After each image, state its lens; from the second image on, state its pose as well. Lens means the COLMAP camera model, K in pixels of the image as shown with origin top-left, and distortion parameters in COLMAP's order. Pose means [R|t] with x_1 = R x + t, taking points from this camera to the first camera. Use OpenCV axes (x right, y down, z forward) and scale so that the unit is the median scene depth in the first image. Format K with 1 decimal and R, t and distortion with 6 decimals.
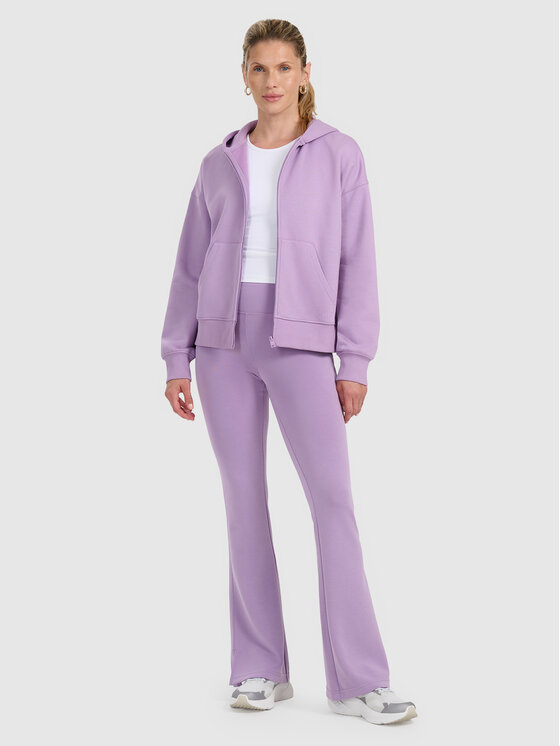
lens RADIAL K [[1208.7, 0, 280.0], [0, 1208.7, 373.0], [0, 0, 1]] dist [-0.005751, -0.009102]
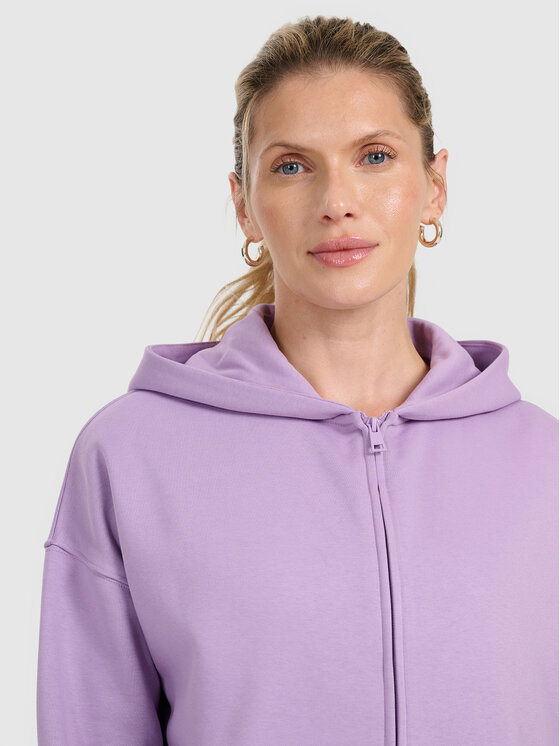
lens RADIAL K [[1318.1, 0, 280.0], [0, 1318.1, 373.0], [0, 0, 1]] dist [0.019003, -0.002299]
pose [[0.997736, -0.066729, 0.008346, -0.025936], [0.066906, 0.972464, -0.223242, -0.127994], [0.006781, 0.223295, 0.974727, 0.689025]]
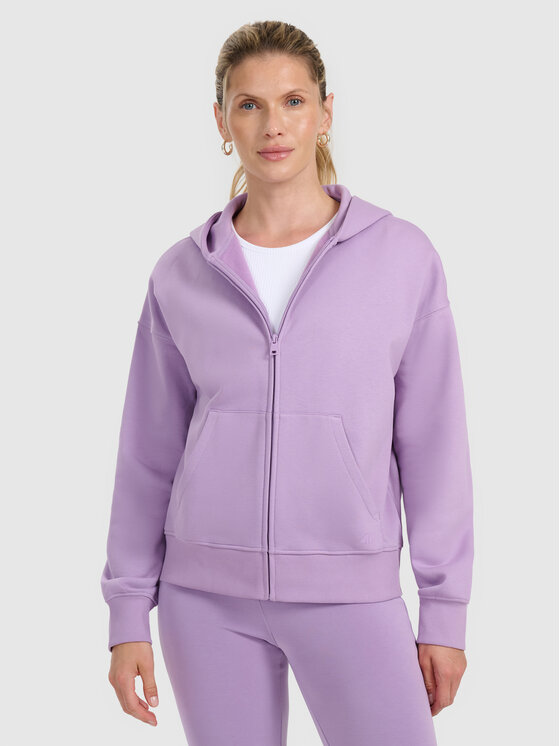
lens RADIAL K [[1208.7, 0, 280.0], [0, 1208.7, 373.0], [0, 0, 1]] dist [-0.005751, -0.009102]
pose [[0.996699, -0.053473, 0.061087, -0.043953], [0.057826, 0.995737, -0.071863, -0.084434], [-0.056983, 0.075158, 0.995542, 0.442034]]
